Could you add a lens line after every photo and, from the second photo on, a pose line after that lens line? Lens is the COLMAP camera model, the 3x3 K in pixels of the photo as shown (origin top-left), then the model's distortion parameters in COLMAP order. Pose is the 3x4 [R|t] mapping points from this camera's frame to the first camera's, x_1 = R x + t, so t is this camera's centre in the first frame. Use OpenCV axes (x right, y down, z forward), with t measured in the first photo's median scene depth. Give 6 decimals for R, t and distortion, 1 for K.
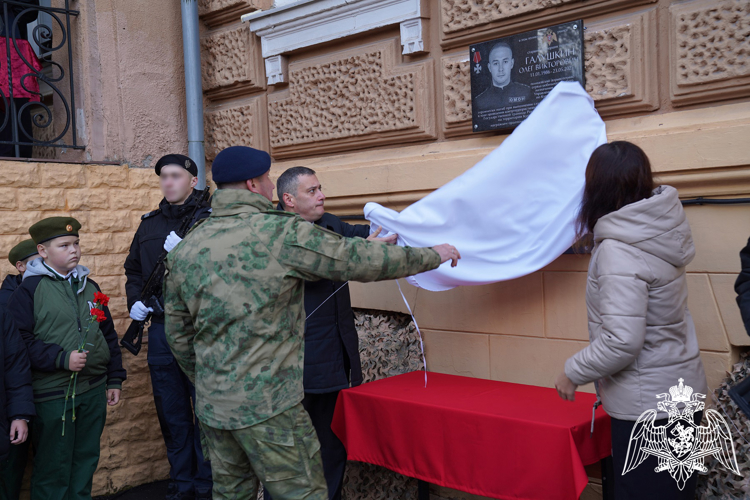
lens RADIAL K [[945.0, 0, 373.4], [0, 945.0, 252.3], [0, 0, 1]] dist [0.213695, 0.000000]
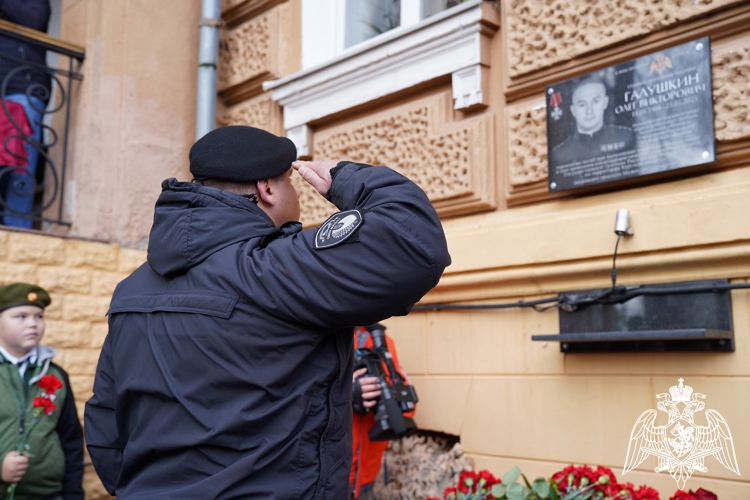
lens RADIAL K [[842.4, 0, 374.9], [0, 842.4, 246.2], [0, 0, 1]] dist [0.104880, 0.000000]
pose [[0.999200, 0.039585, -0.005622, -0.028870], [-0.039947, 0.982544, -0.181692, 0.043174], [-0.001668, 0.181772, 0.983339, 0.297079]]
